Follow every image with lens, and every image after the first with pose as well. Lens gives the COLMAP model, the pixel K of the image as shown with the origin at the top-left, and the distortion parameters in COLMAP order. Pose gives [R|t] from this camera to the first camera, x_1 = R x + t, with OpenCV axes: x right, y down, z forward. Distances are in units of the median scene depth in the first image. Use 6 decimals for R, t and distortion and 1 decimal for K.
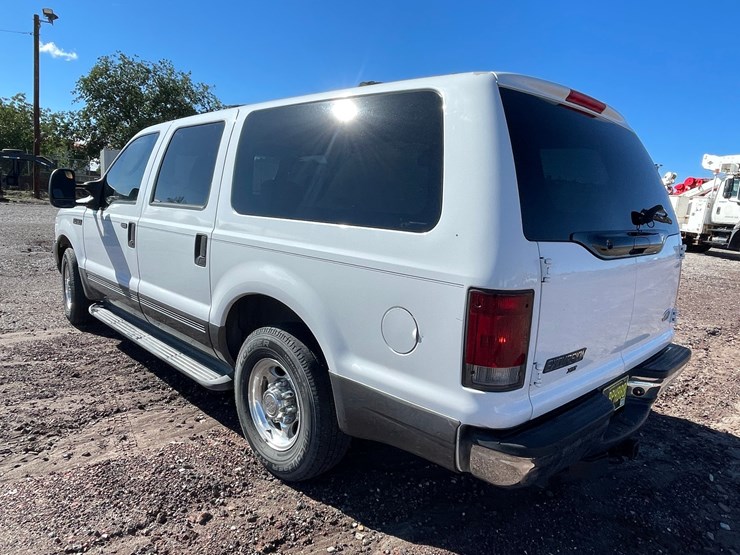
lens RADIAL K [[498.8, 0, 370.0], [0, 498.8, 277.5], [0, 0, 1]] dist [-0.001666, 0.000756]
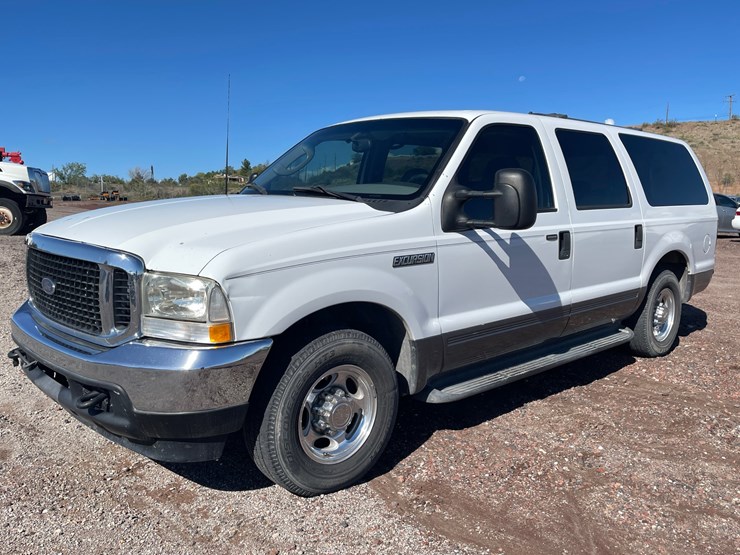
lens RADIAL K [[620.9, 0, 383.0], [0, 620.9, 276.8], [0, 0, 1]] dist [0.095018, -0.130063]
pose [[0.010358, -0.186980, 0.982309, -2.242499], [0.144798, 0.972288, 0.183546, -0.398971], [-0.989407, 0.140335, 0.037145, 1.802431]]
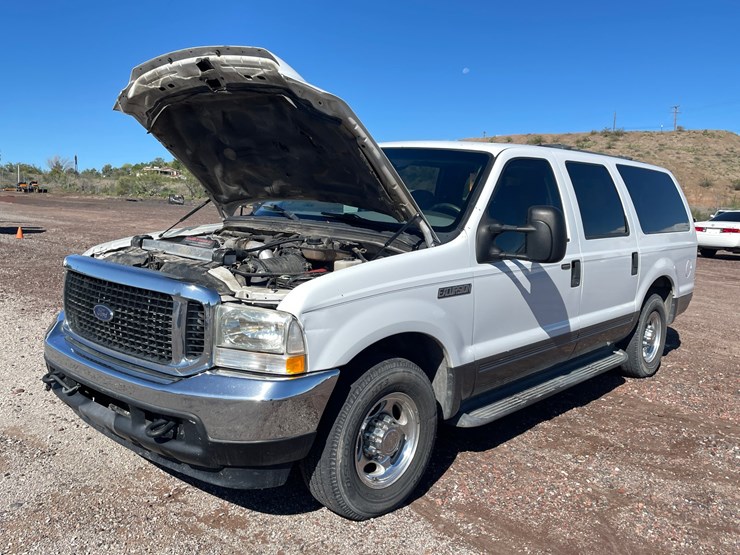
lens RADIAL K [[653.4, 0, 384.1], [0, 653.4, 266.2], [0, 0, 1]] dist [0.091080, -0.118907]
pose [[-0.077027, -0.166204, 0.983078, -2.341494], [0.109802, 0.978596, 0.174049, -0.497847], [-0.990964, 0.121350, -0.057129, 1.996696]]
